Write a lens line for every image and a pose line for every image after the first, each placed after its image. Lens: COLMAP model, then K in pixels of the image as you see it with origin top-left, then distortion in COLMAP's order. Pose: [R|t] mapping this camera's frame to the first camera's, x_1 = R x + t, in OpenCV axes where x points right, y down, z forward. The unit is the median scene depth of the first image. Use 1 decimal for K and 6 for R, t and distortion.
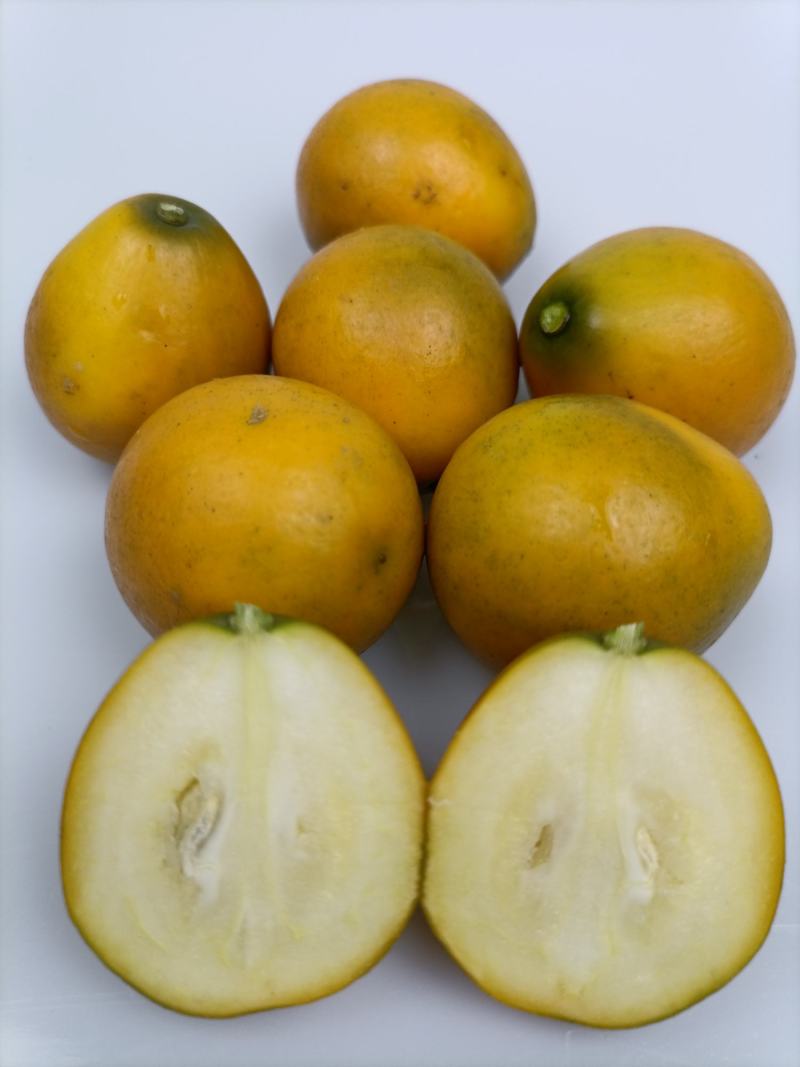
lens RADIAL K [[855.1, 0, 400.0], [0, 855.1, 533.5], [0, 0, 1]] dist [-0.078195, 0.103516]
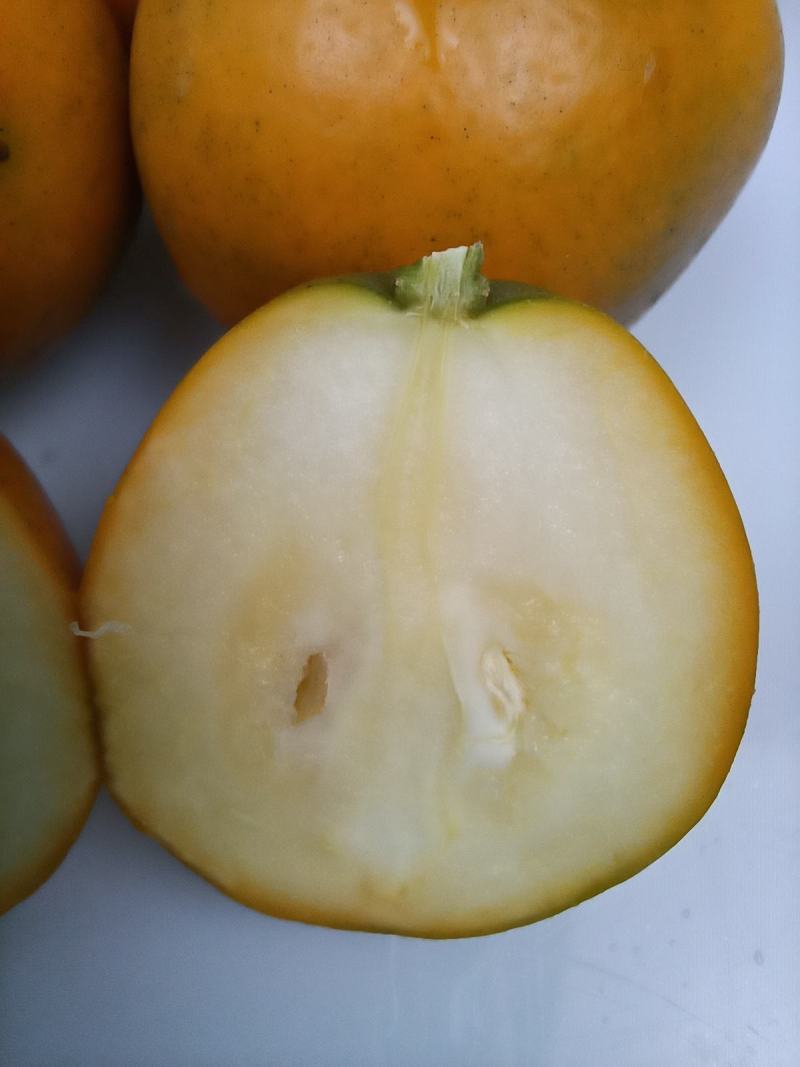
lens RADIAL K [[845.9, 0, 400.0], [0, 845.9, 533.5], [0, 0, 1]] dist [0.006715, 0.005210]
pose [[0.998298, -0.054972, 0.019453, 0.220324], [0.045193, 0.940191, 0.337636, 0.094179], [-0.036850, -0.336182, 0.941076, 0.517602]]
